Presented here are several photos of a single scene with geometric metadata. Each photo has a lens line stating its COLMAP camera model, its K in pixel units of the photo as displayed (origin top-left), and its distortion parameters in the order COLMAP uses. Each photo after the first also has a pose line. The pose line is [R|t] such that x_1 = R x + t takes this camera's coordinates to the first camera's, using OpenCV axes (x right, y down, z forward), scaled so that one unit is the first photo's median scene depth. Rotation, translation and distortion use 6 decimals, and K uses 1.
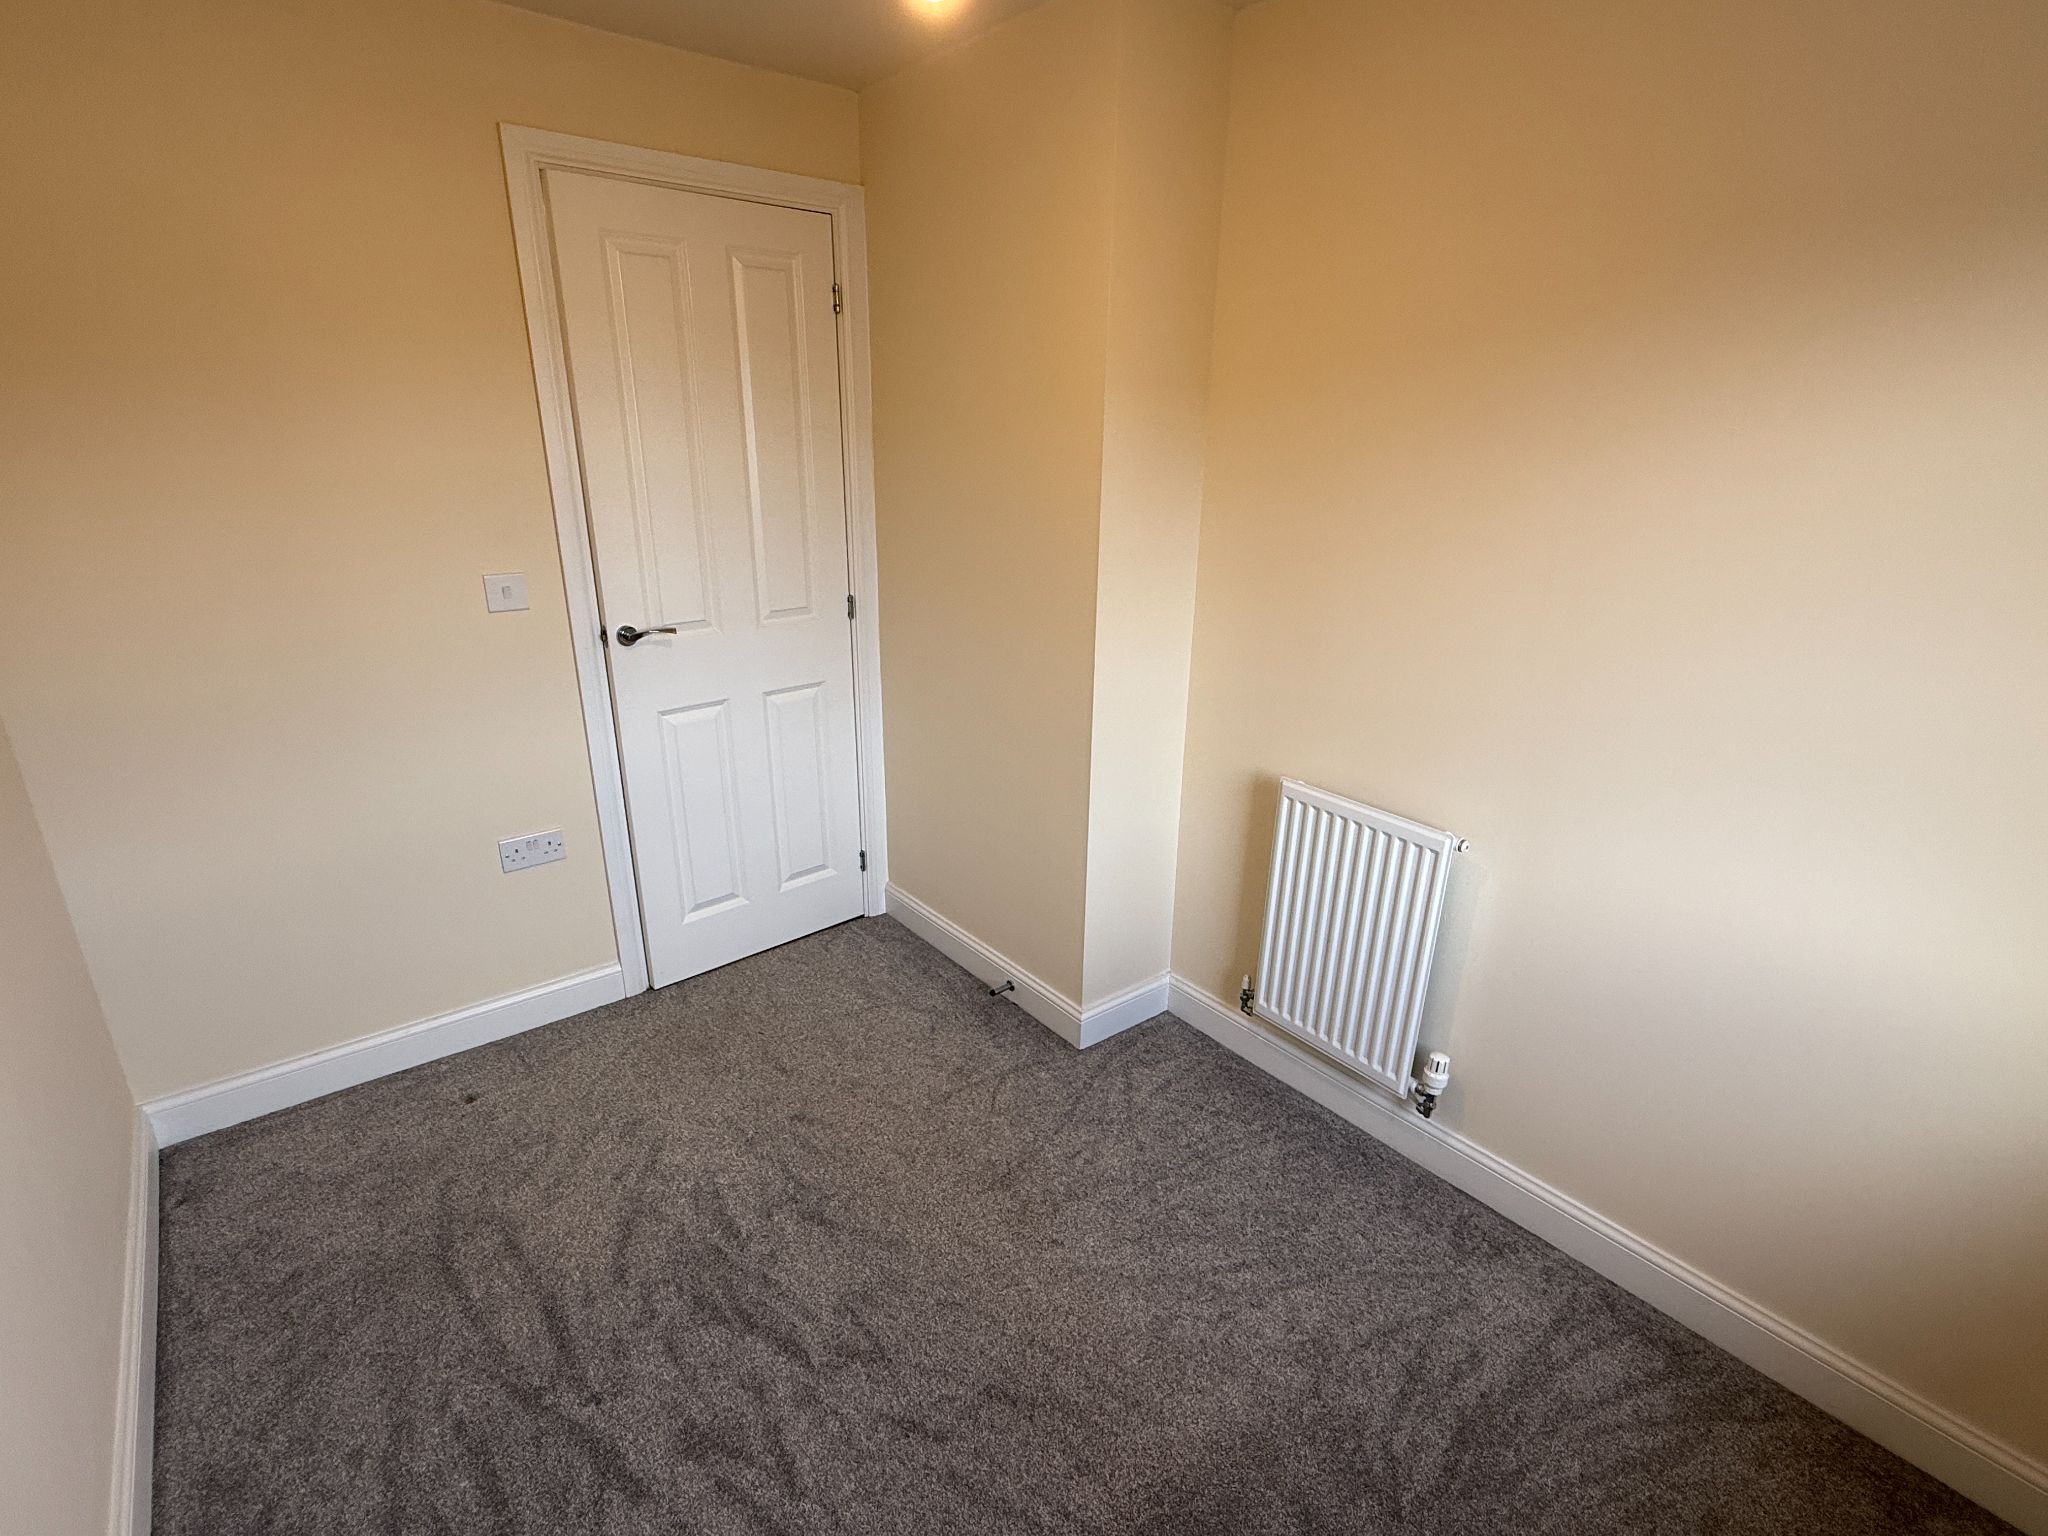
lens RADIAL K [[980.3, 0, 1020.2], [0, 980.3, 774.4], [0, 0, 1]] dist [-0.000979, -0.000136]
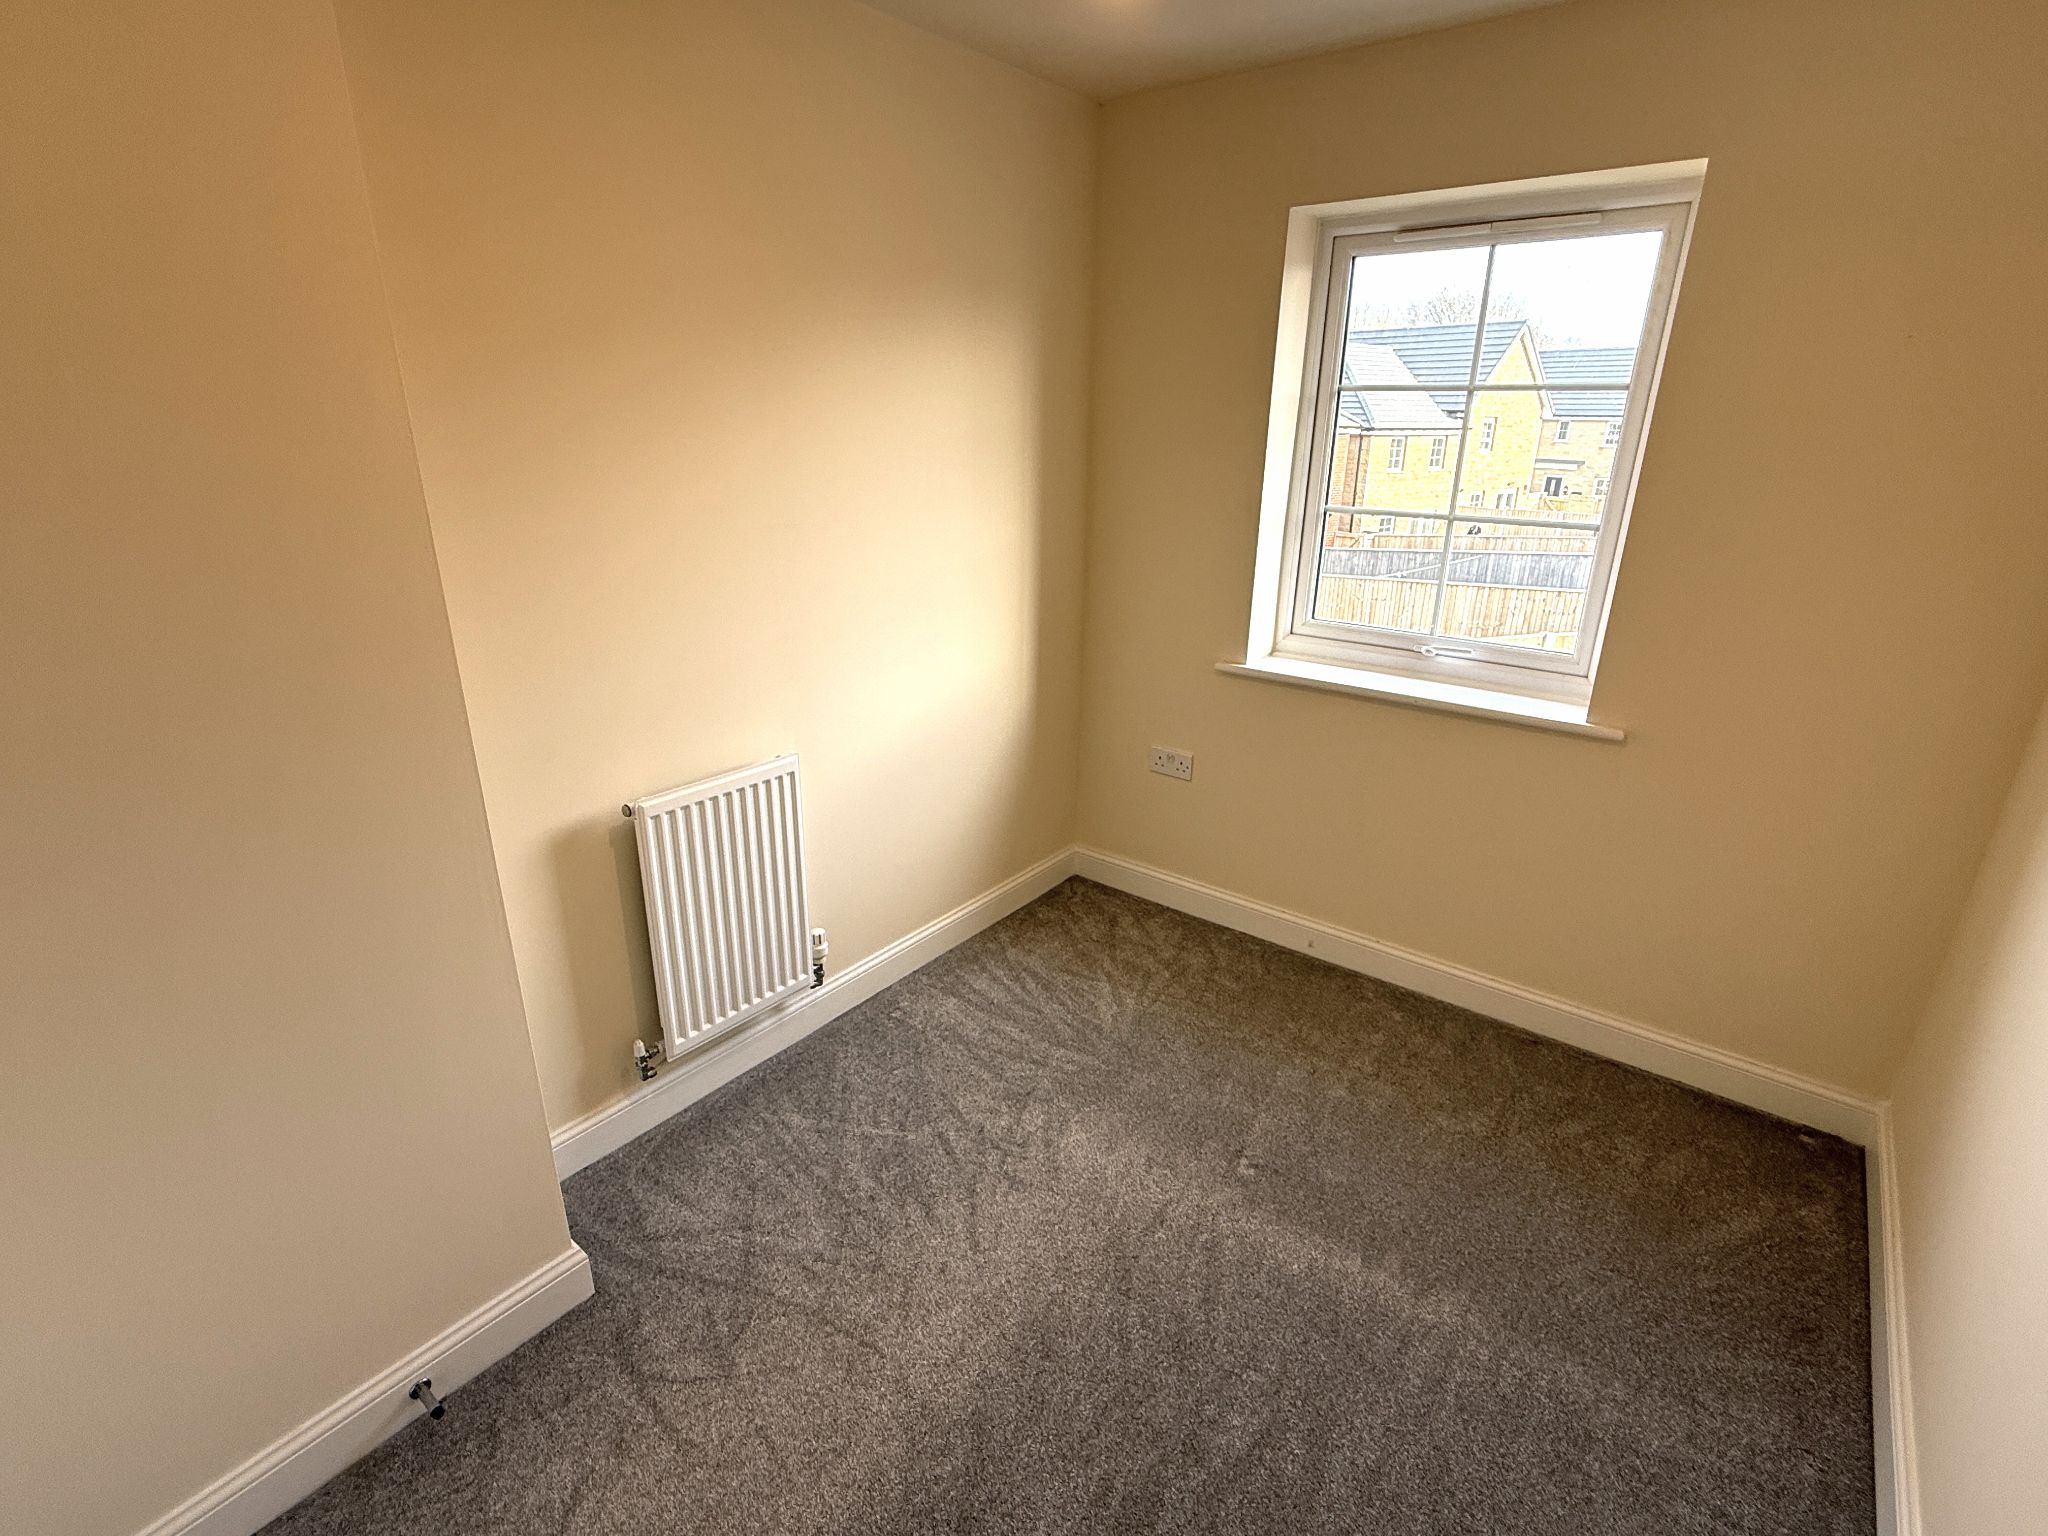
lens RADIAL K [[980.3, 0, 1020.2], [0, 980.3, 774.4], [0, 0, 1]] dist [-0.000979, -0.000136]
pose [[-0.227362, -0.353736, 0.907291, -0.637500], [0.317585, 0.853819, 0.412472, -0.287258], [-0.920569, 0.381922, -0.081785, 0.775830]]
